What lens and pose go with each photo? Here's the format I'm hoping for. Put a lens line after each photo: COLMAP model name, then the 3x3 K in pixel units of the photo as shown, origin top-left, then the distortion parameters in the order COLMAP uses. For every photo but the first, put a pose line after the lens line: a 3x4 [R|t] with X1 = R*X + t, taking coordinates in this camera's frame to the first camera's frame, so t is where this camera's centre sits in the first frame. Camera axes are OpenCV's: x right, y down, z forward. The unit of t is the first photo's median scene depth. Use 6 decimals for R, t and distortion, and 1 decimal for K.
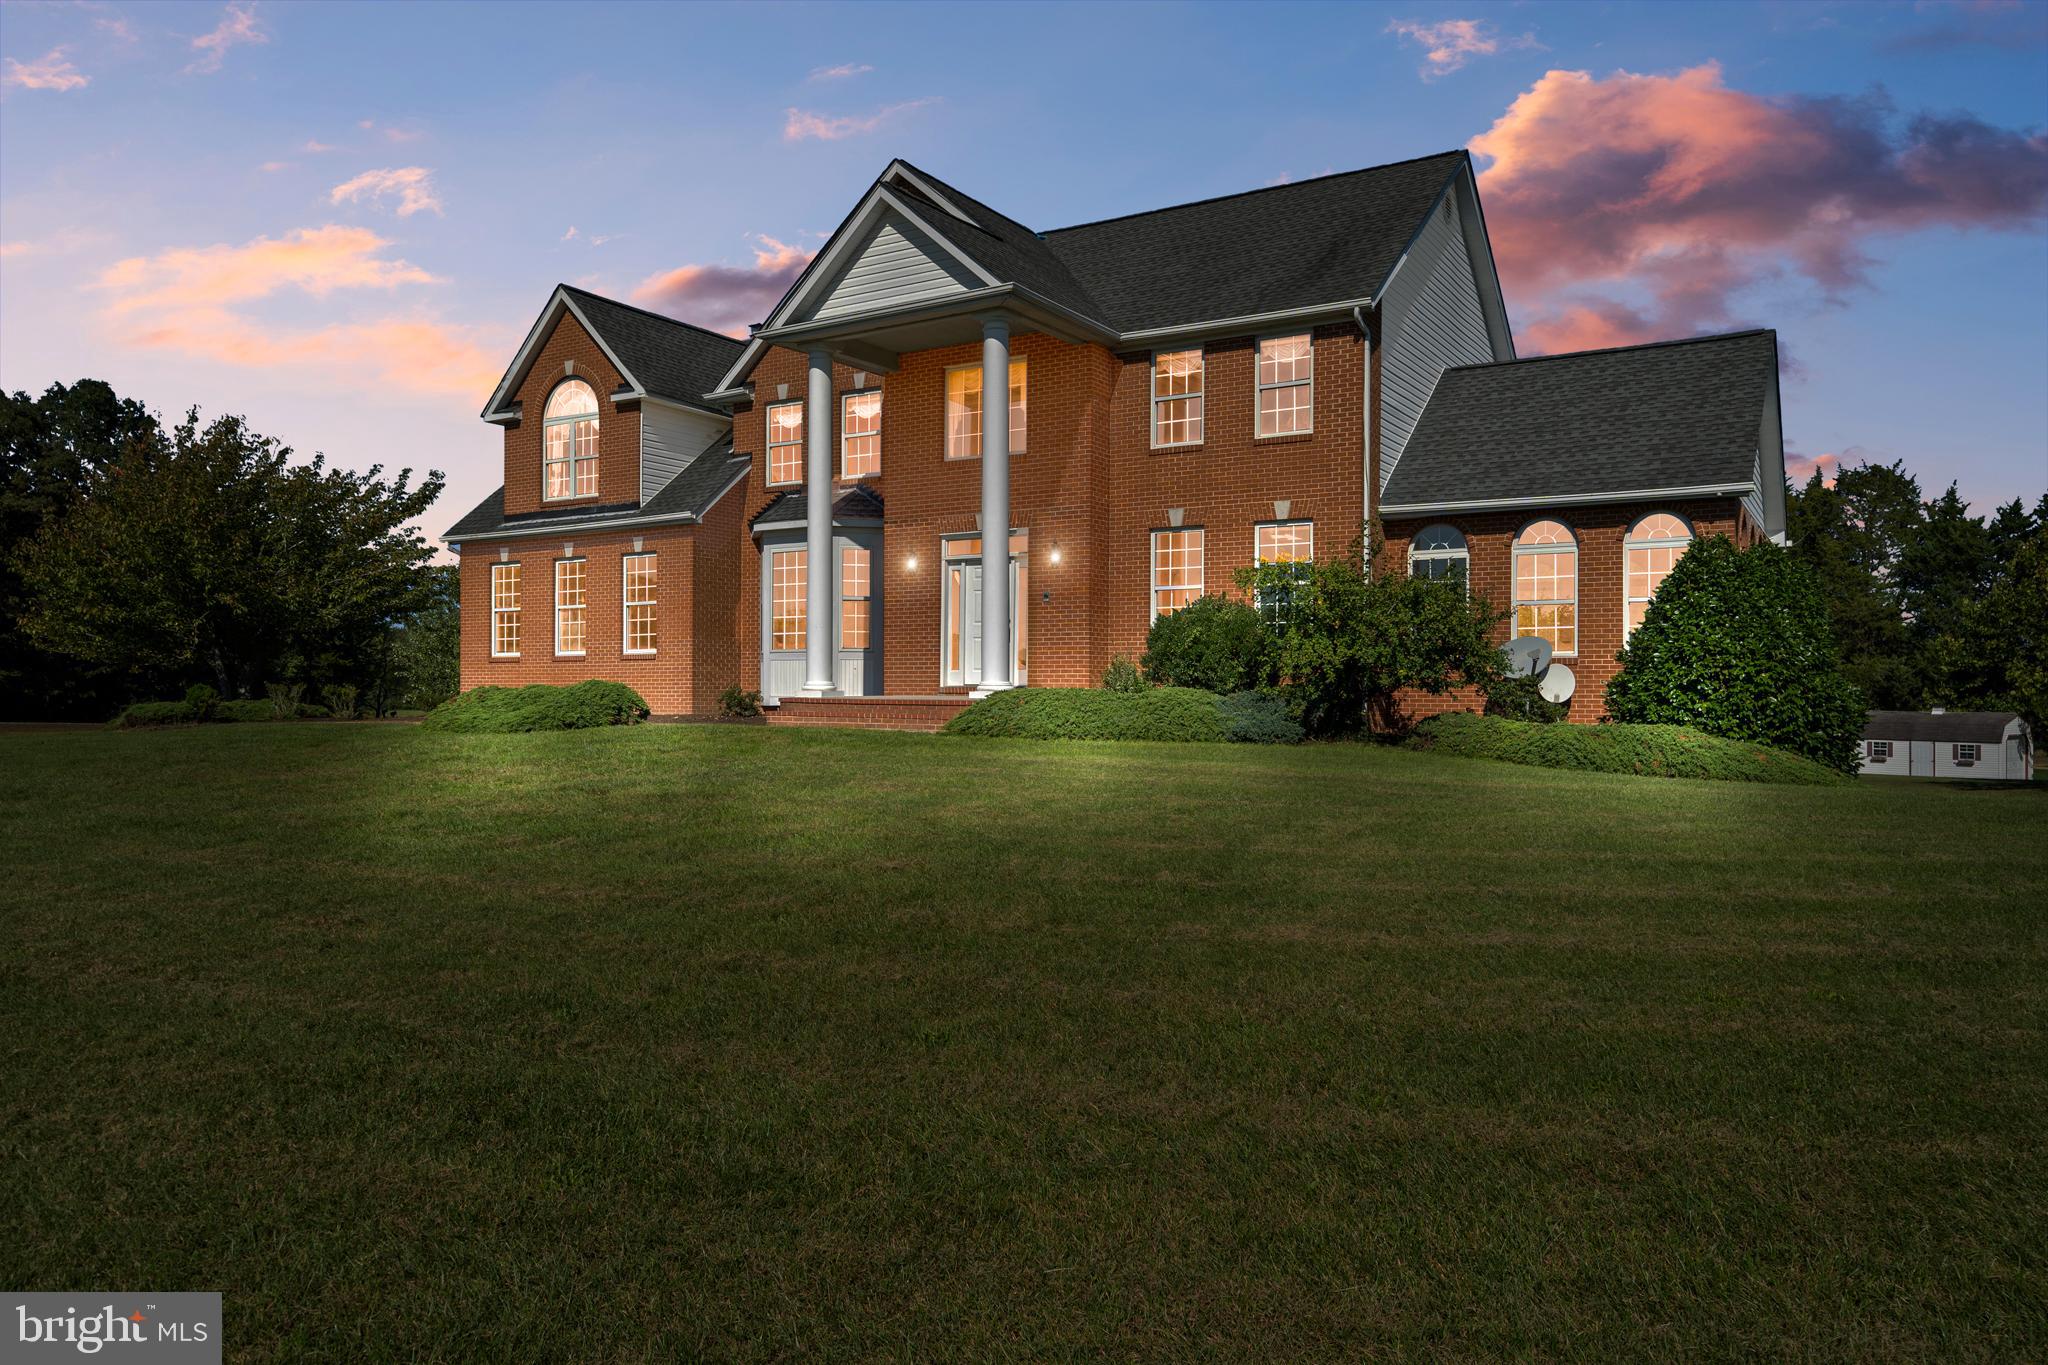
lens RADIAL K [[1384.3, 0, 1024.0], [0, 1384.3, 682.5], [0, 0, 1]] dist [-0.001381, -0.000258]
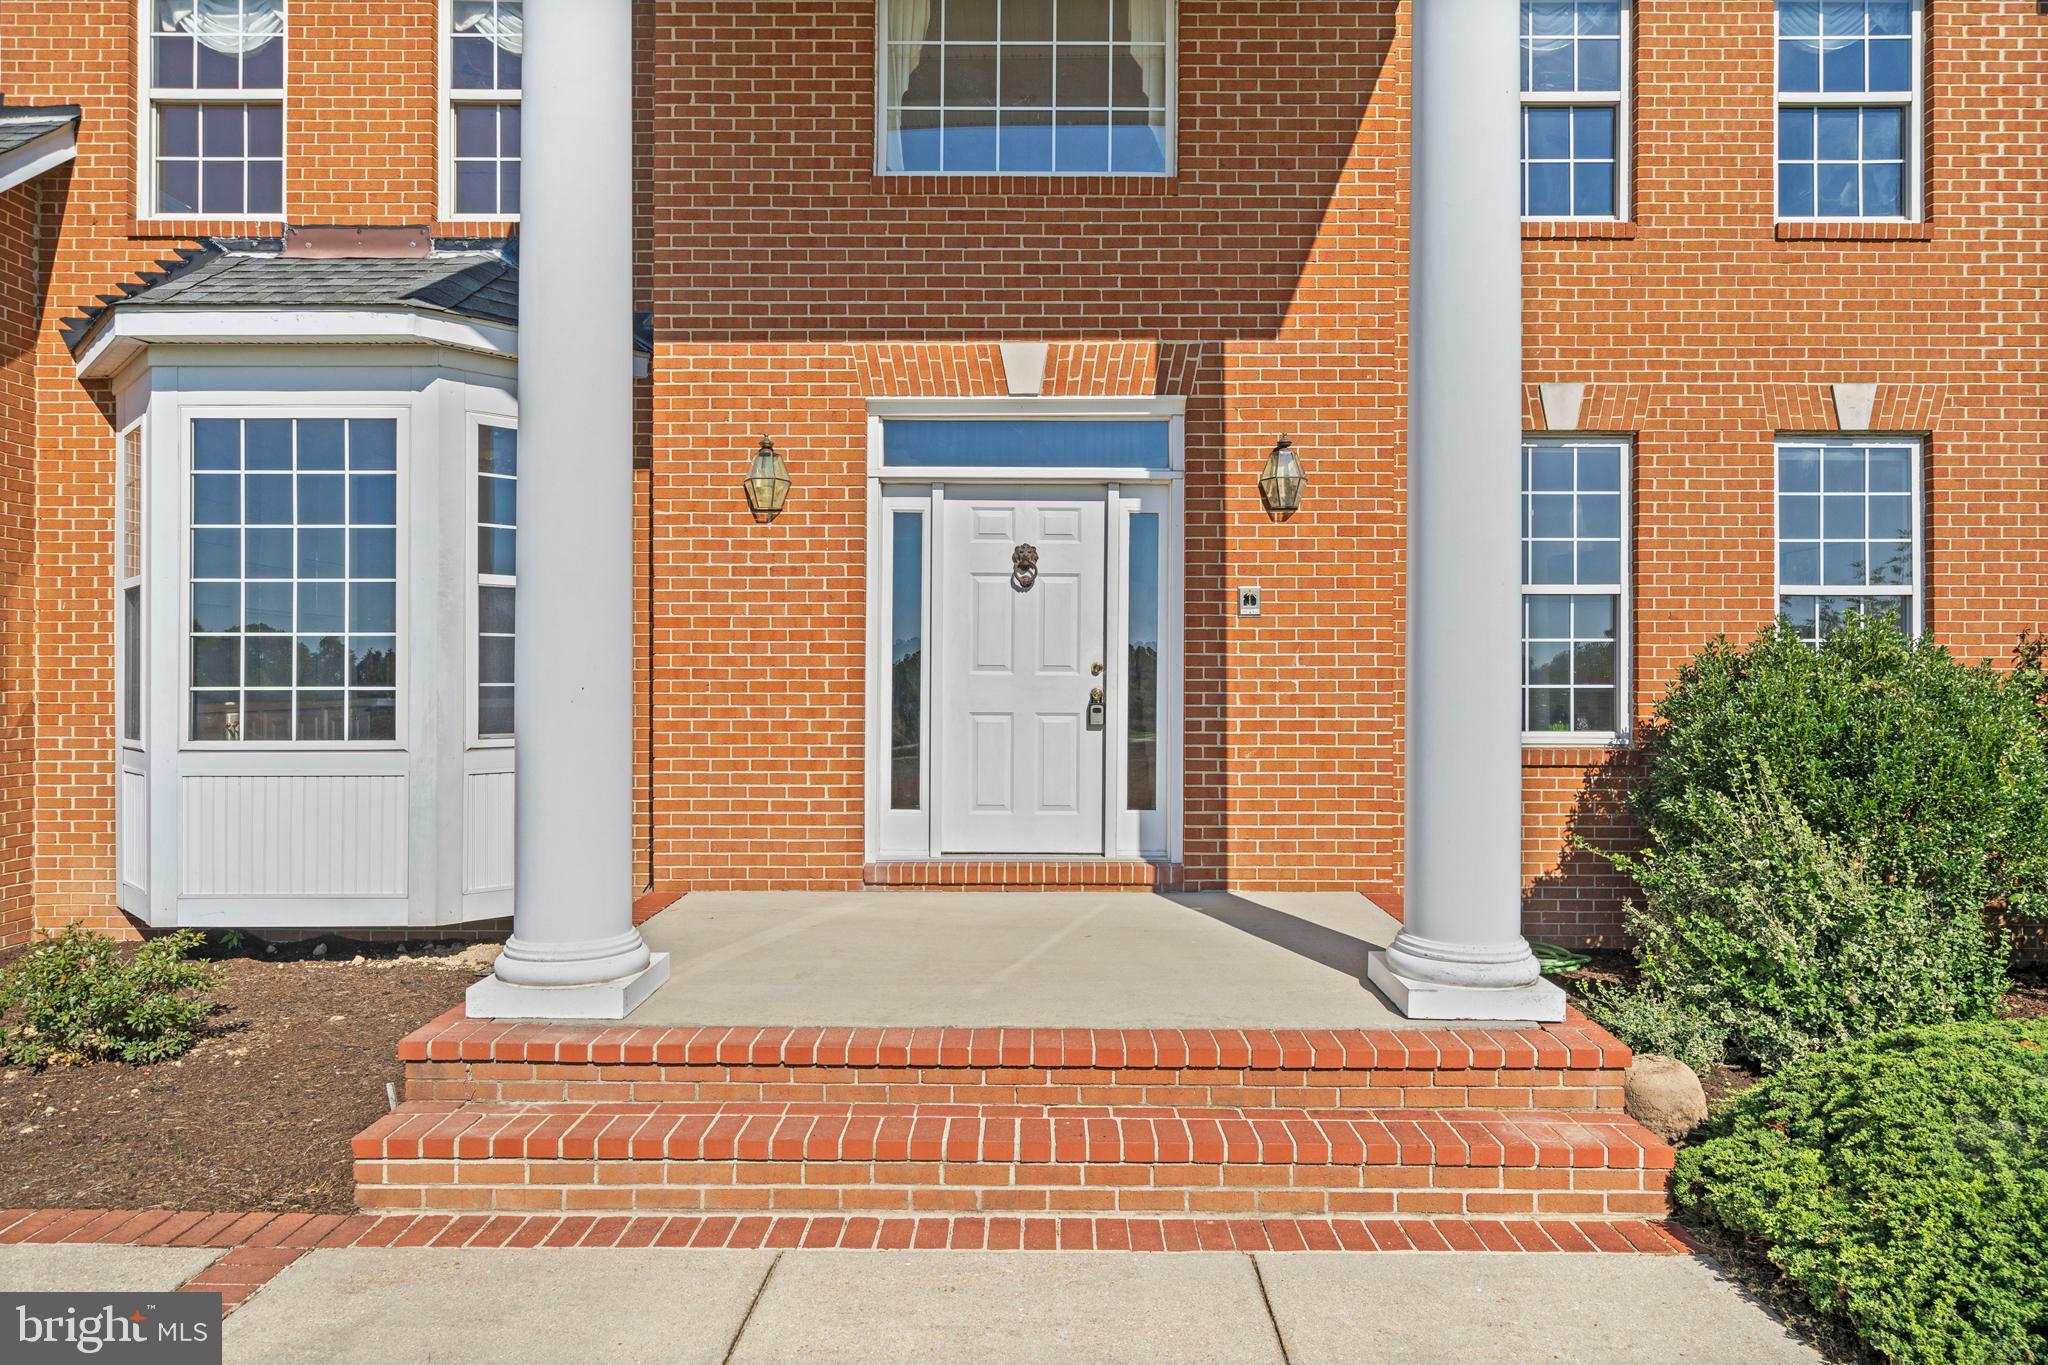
lens RADIAL K [[1200.9, 0, 1024.0], [0, 1200.9, 682.5], [0, 0, 1]] dist [0.000343, -0.000991]
pose [[0.851045, -0.002840, 0.525084, -0.162746], [-0.001485, 0.999968, 0.007815, -0.038370], [-0.525090, -0.007430, 0.851014, 0.674607]]
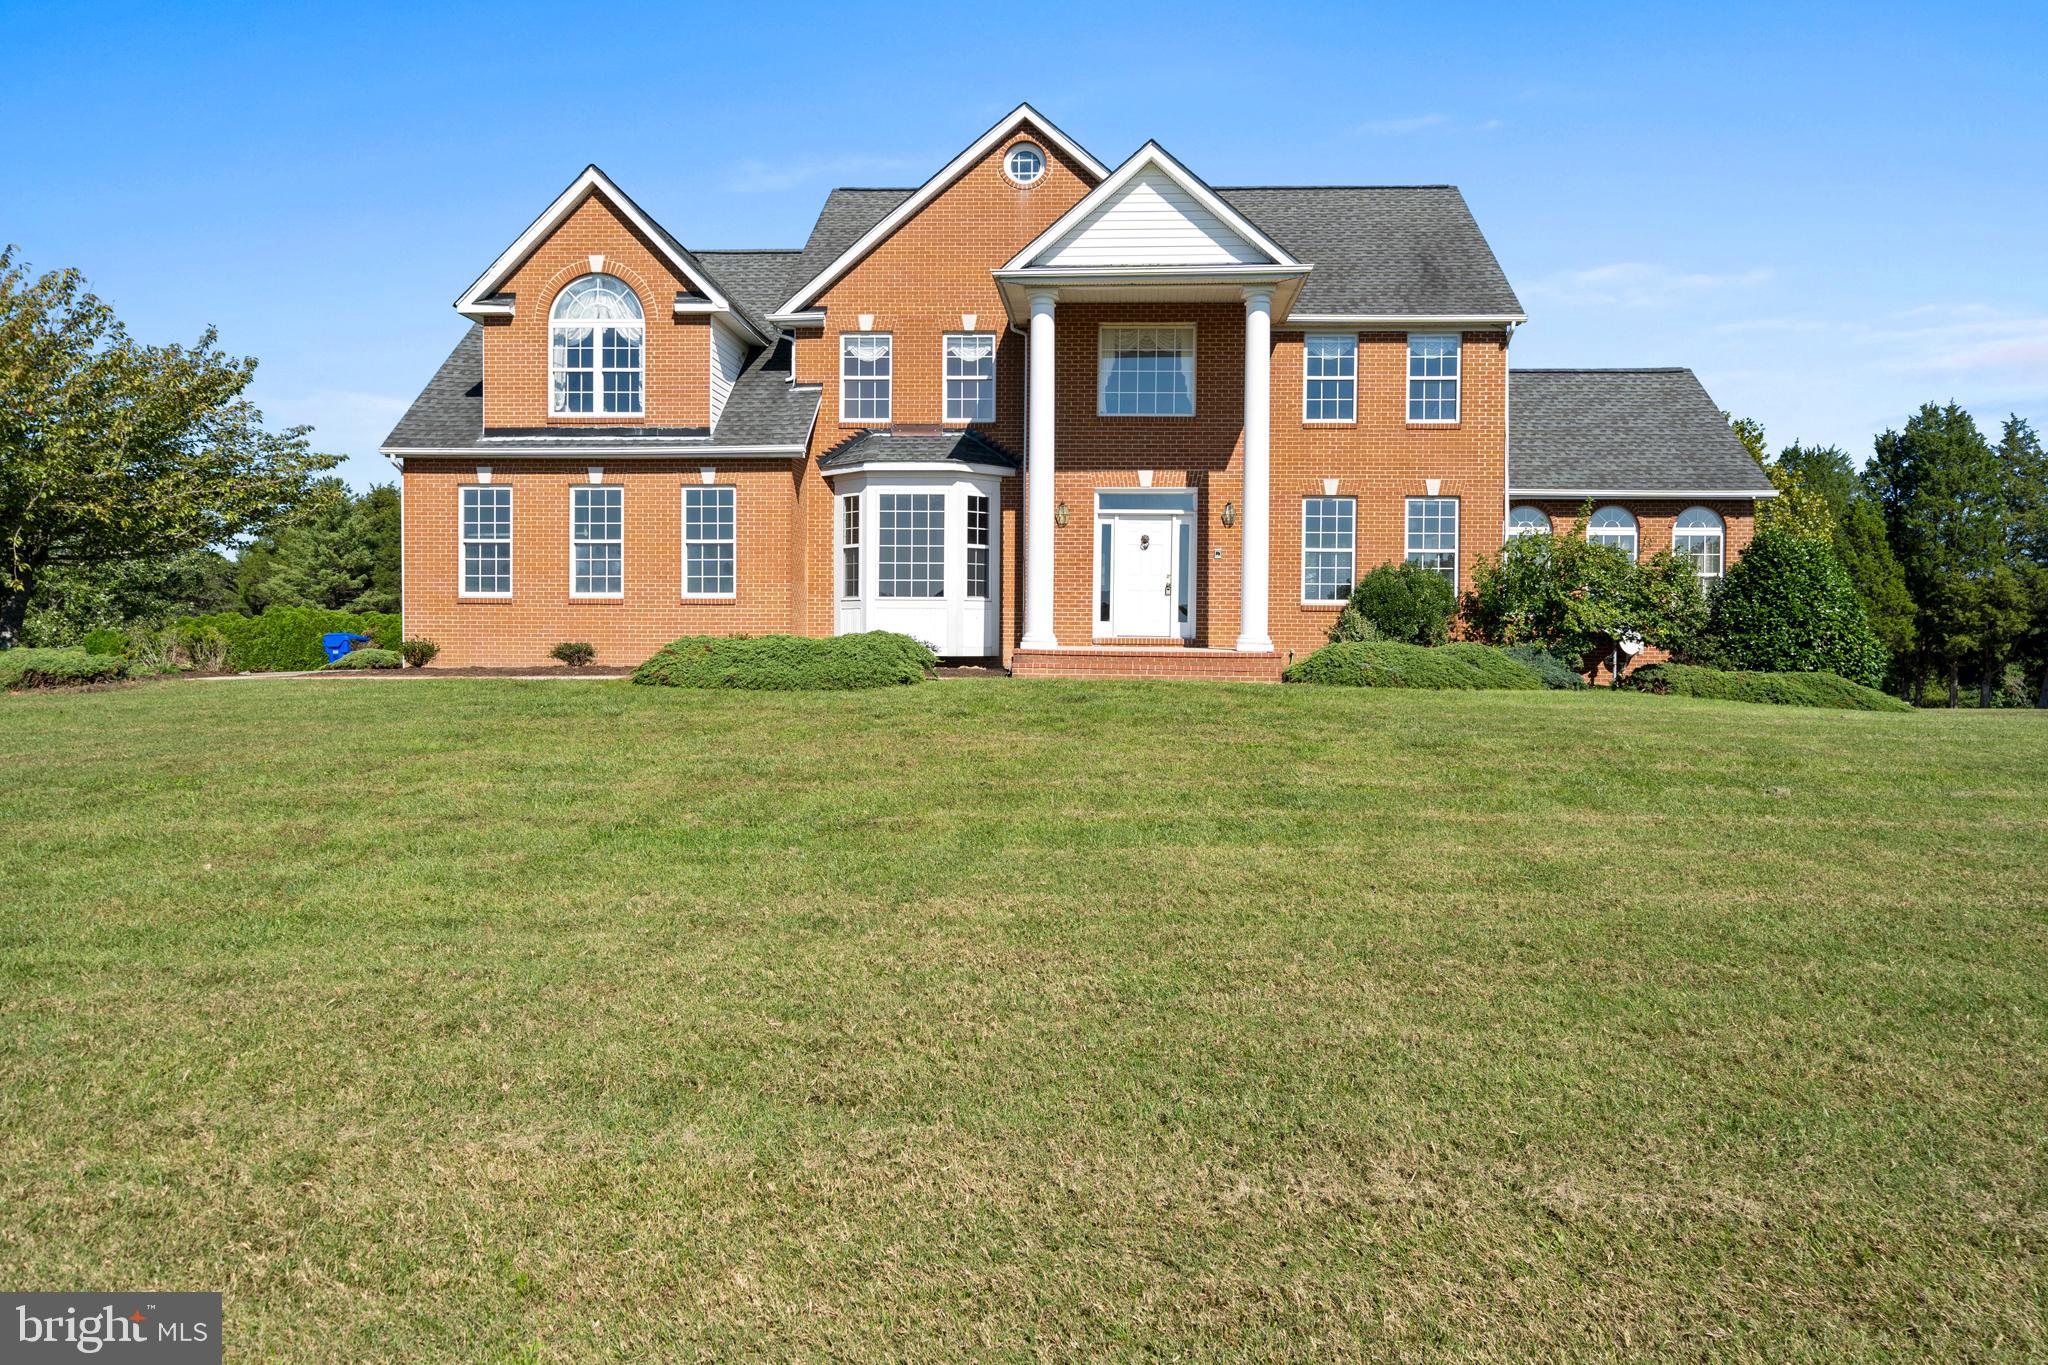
lens RADIAL K [[1431.2, 0, 1031.6], [0, 1431.2, 642.7], [0, 0, 1]] dist [0.000778, 0.000185]
pose [[0.874814, 0.003532, 0.484446, -0.555180], [-0.008209, 0.999938, 0.007532, -0.000975], [-0.484389, -0.010566, 0.874789, 0.095801]]
